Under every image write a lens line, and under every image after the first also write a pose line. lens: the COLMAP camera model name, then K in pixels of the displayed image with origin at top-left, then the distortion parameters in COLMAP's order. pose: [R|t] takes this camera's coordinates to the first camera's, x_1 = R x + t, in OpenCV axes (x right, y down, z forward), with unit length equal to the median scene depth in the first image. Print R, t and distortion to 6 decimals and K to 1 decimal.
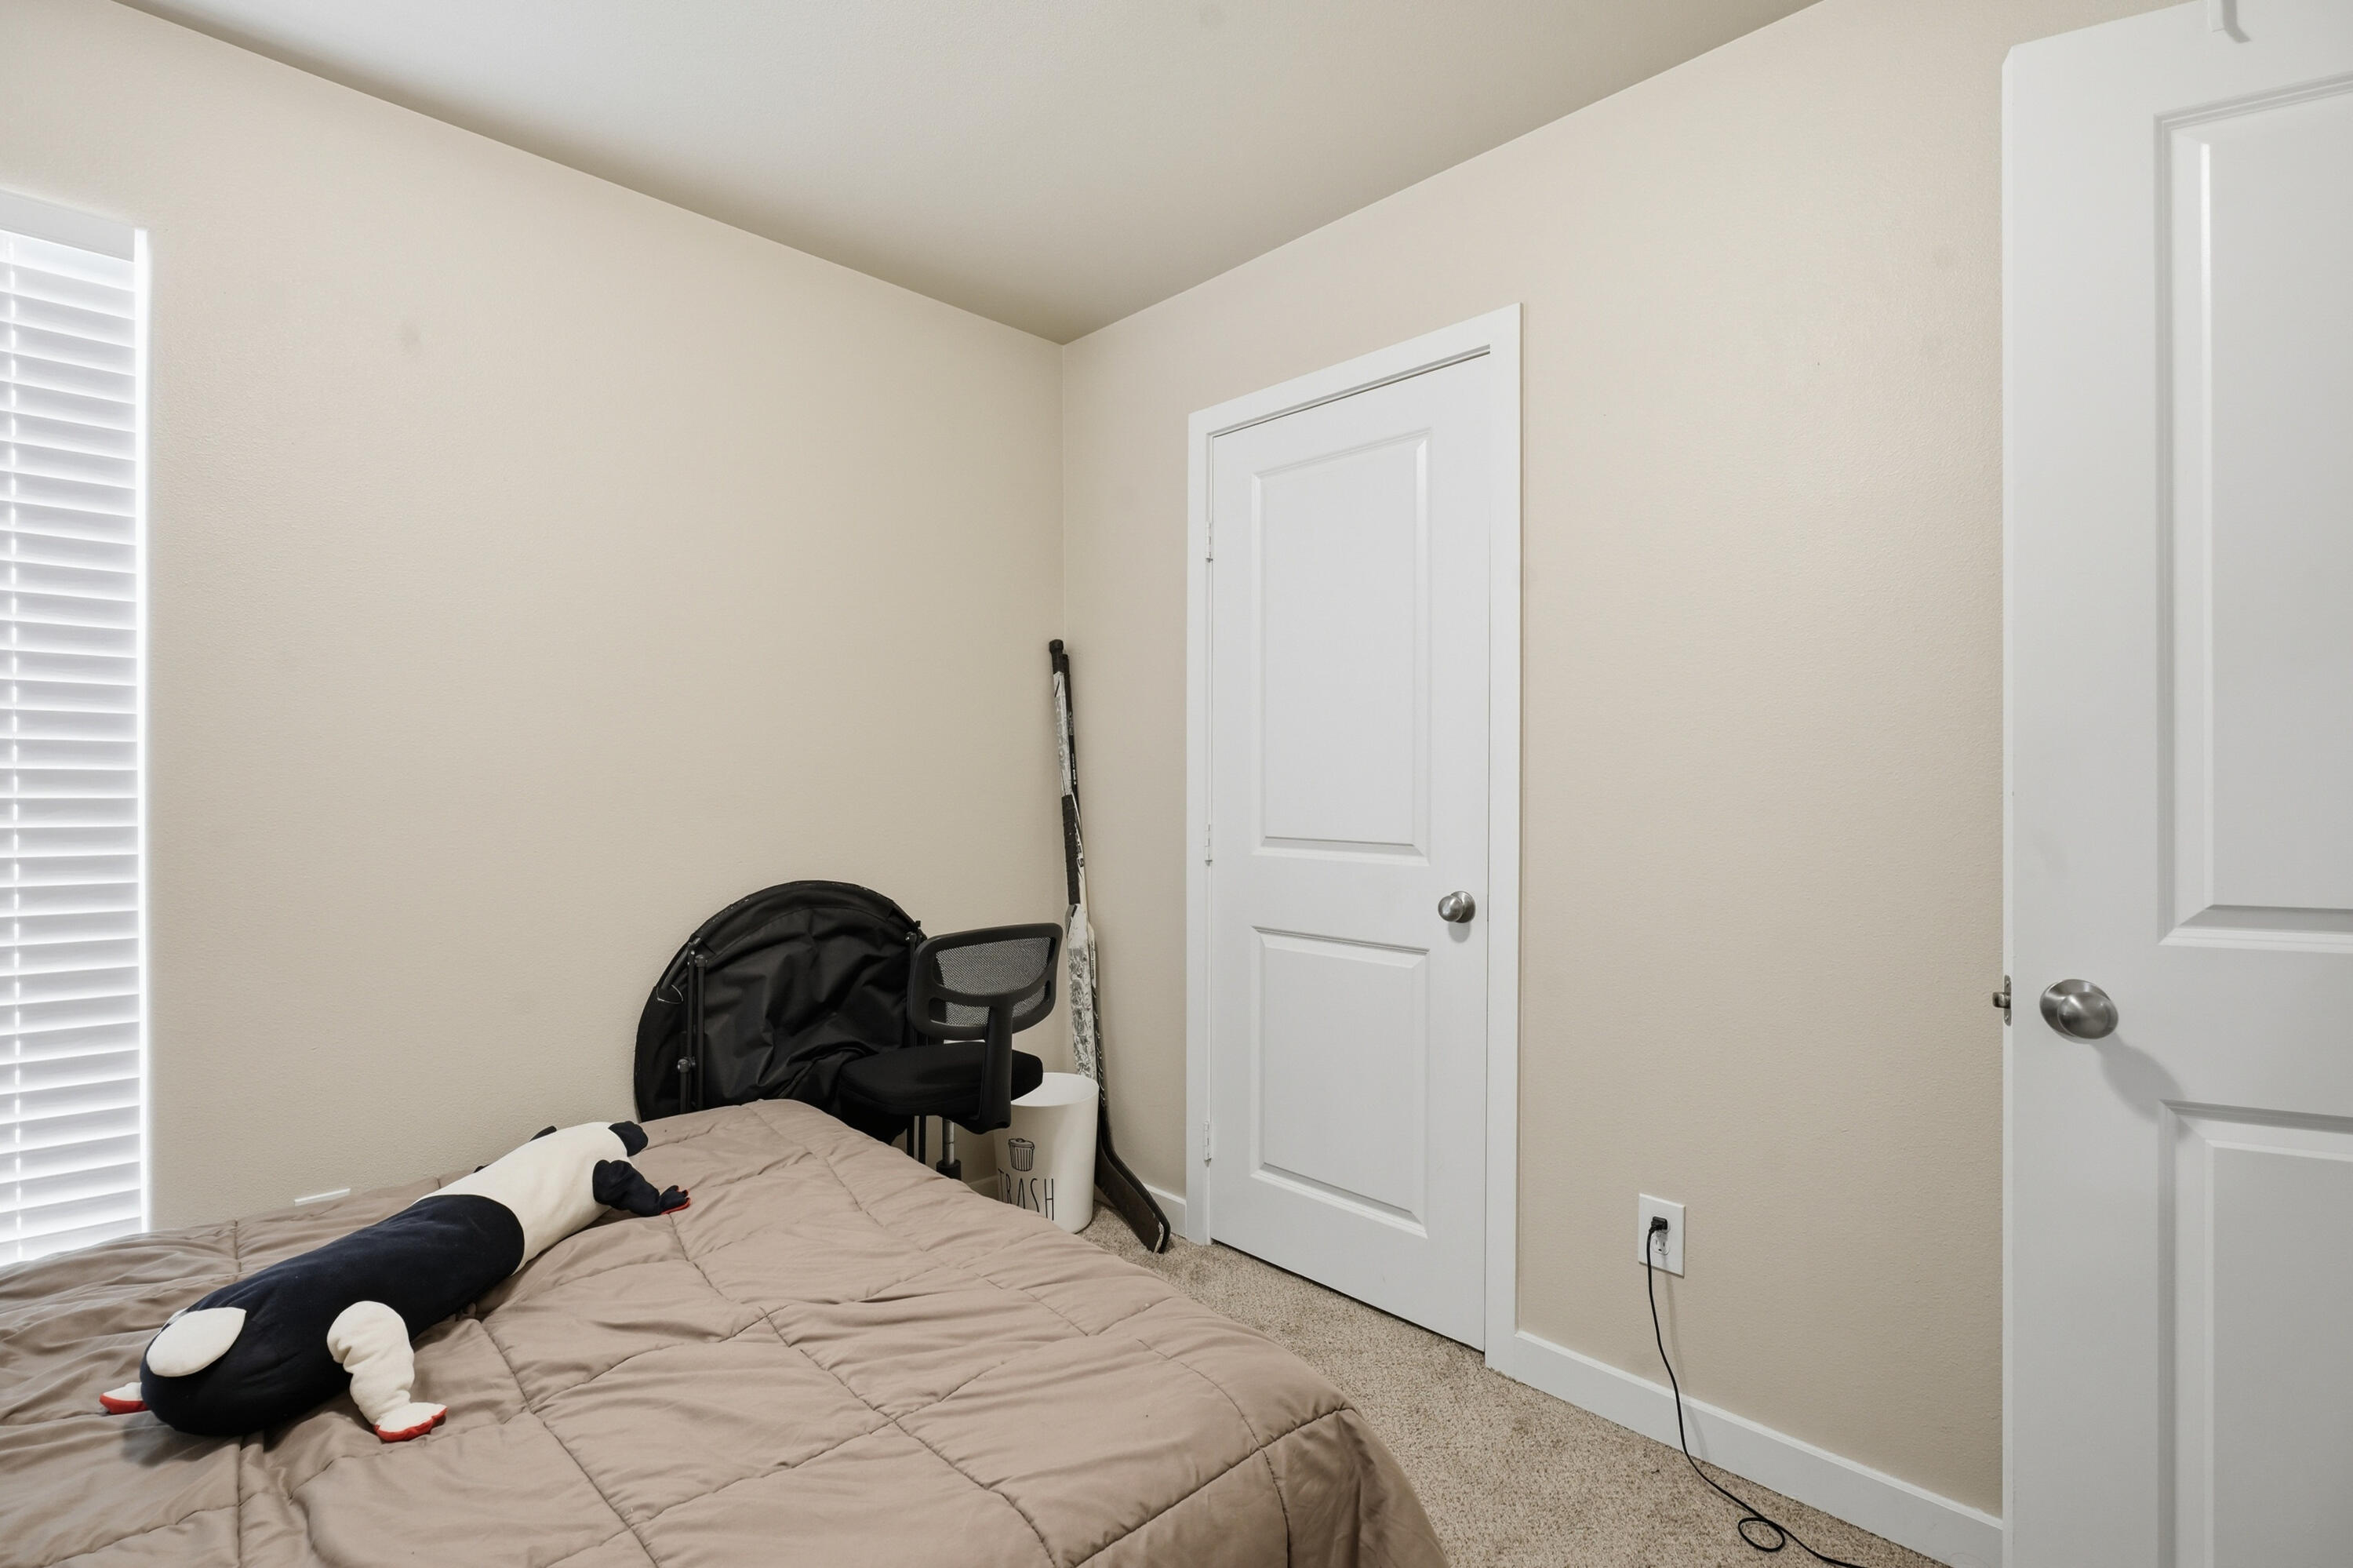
lens RADIAL K [[1057.9, 0, 1176.5], [0, 1057.9, 784.0], [0, 0, 1]] dist [-0.004750, 0.000847]
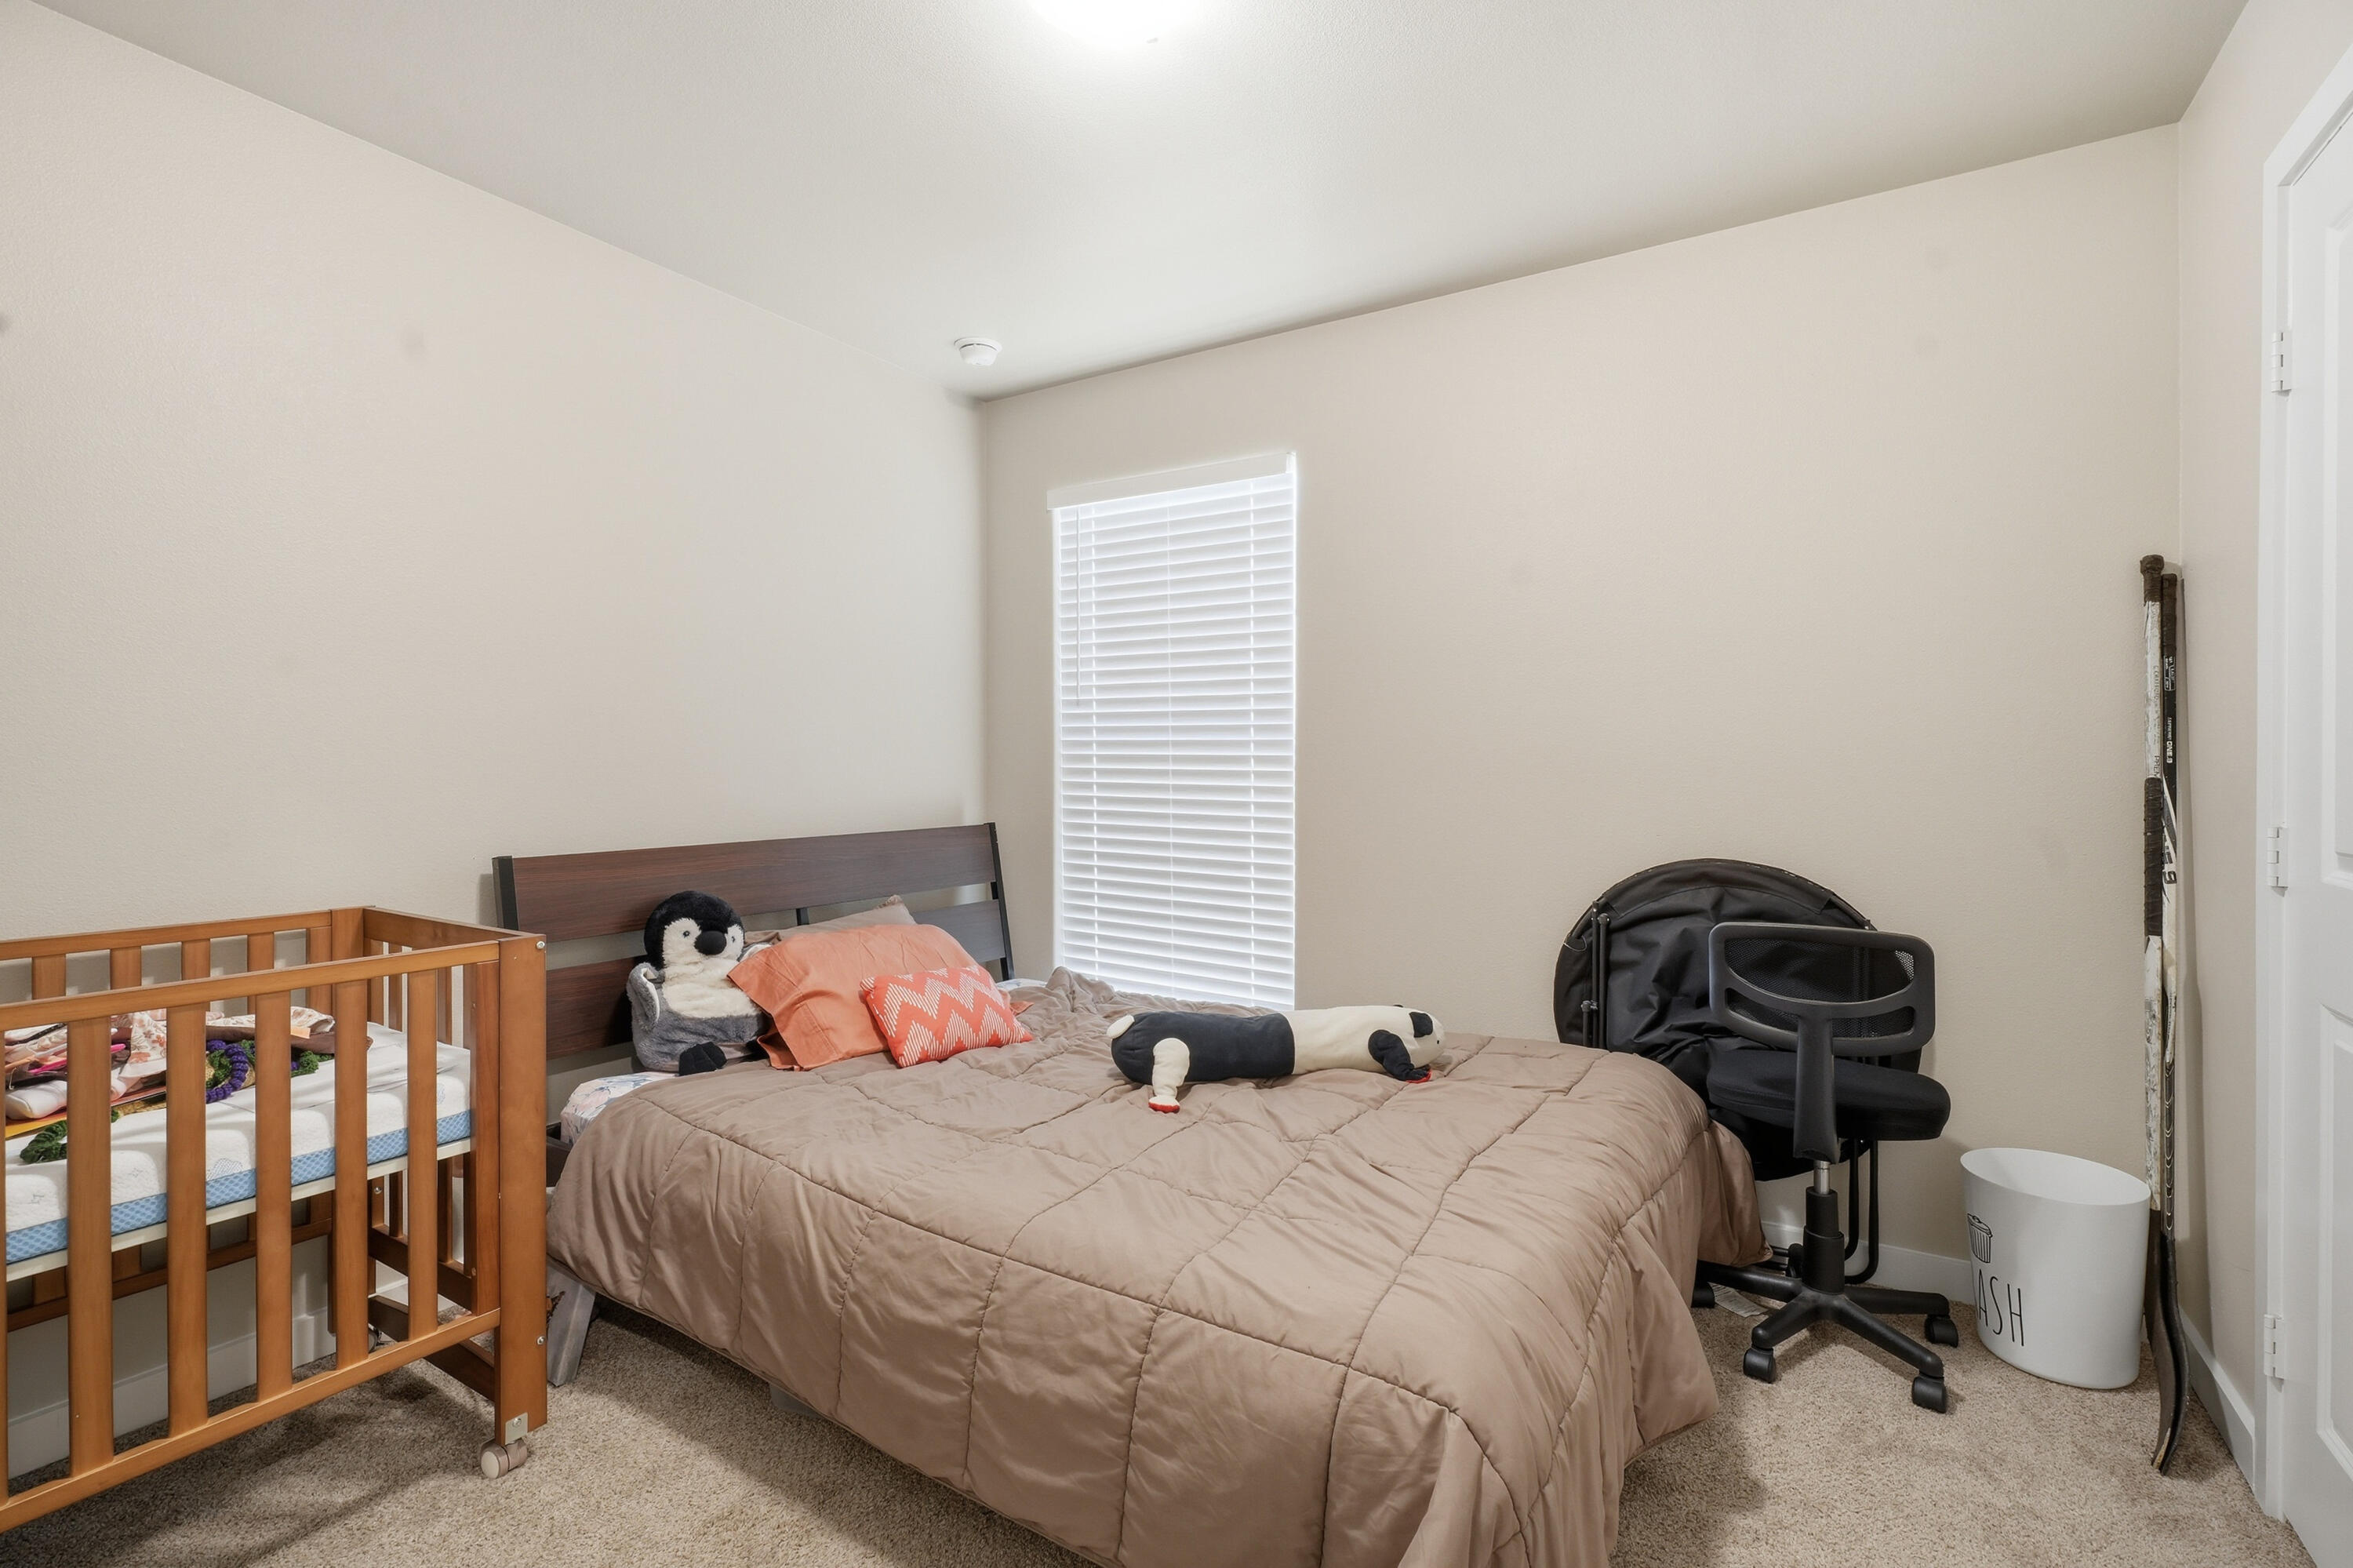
lens RADIAL K [[1071.4, 0, 1189.6], [0, 1071.4, 777.8], [0, 0, 1]] dist [-0.010910, 0.006870]
pose [[0.250978, 0.010269, -0.967938, 0.543810], [-0.001858, 0.999947, 0.010127, 0.005069], [0.967991, -0.000743, 0.250984, 0.280004]]
